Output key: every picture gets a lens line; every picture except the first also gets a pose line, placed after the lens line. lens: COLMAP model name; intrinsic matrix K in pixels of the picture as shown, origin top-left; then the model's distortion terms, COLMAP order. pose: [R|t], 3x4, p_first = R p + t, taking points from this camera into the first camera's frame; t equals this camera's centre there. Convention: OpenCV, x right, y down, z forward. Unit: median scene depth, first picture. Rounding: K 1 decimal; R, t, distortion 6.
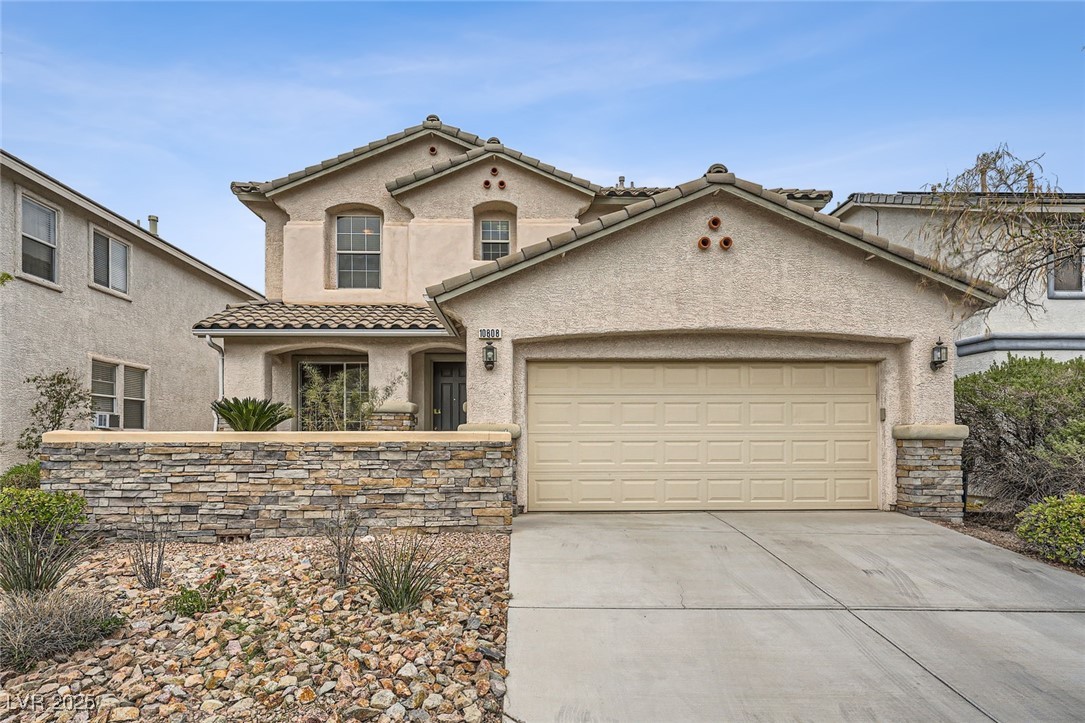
lens RADIAL K [[489.6, 0, 515.6], [0, 489.6, 421.7], [0, 0, 1]] dist [0.009883, 0.000337]
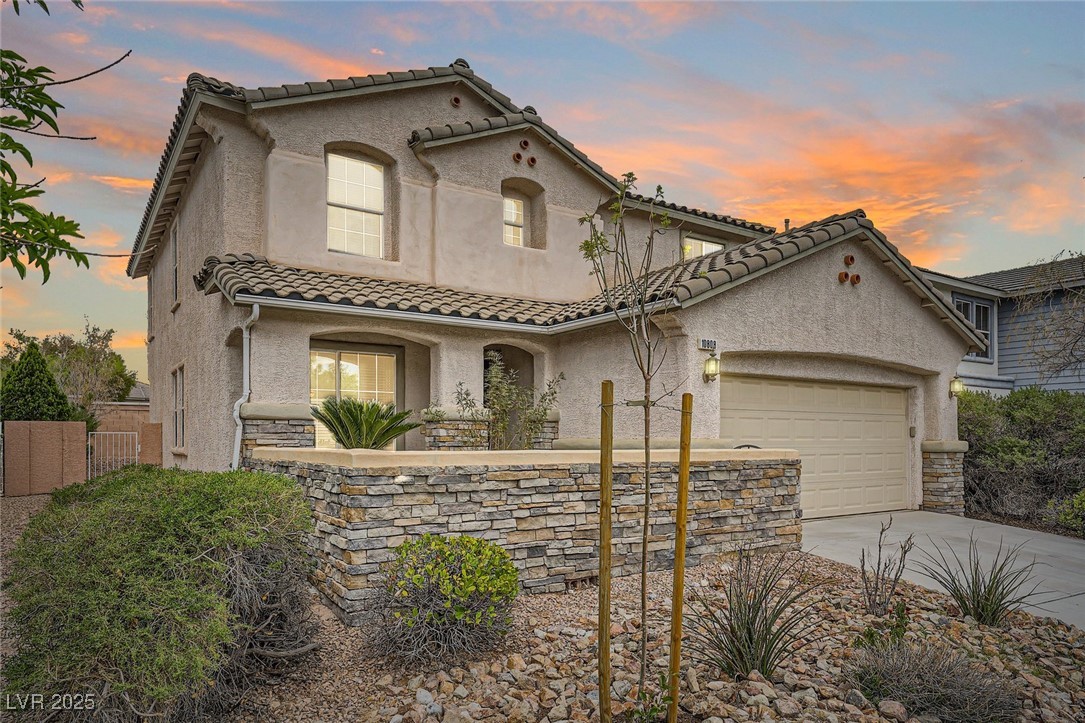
lens RADIAL K [[565.8, 0, 529.1], [0, 565.8, 424.2], [0, 0, 1]] dist [0.013514, -0.000436]
pose [[0.899463, 0.015901, 0.436707, -0.776351], [-0.015075, 0.999872, -0.005357, -0.012287], [-0.436736, -0.001765, 0.899588, 0.145782]]
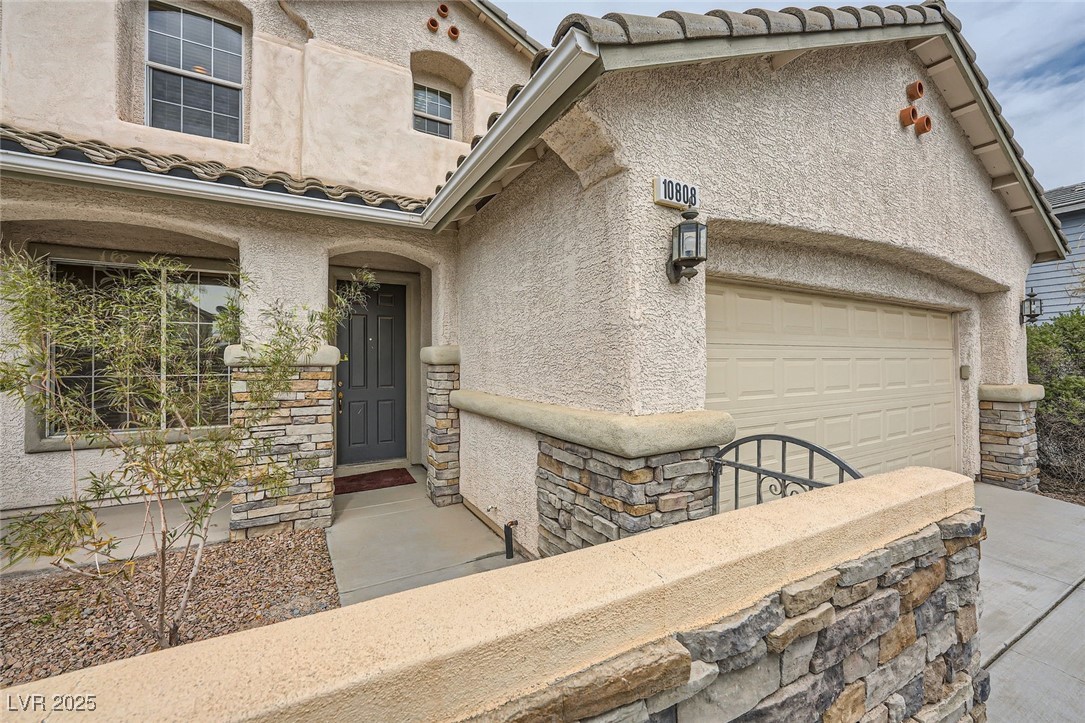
lens RADIAL K [[427.0, 0, 537.3], [0, 427.0, 357.3], [0, 0, 1]] dist [-0.007624, 0.000576]
pose [[0.907380, 0.005410, 0.420277, -0.284125], [-0.006078, 0.999981, 0.000251, -0.039055], [-0.420268, -0.002782, 0.907396, 0.664954]]
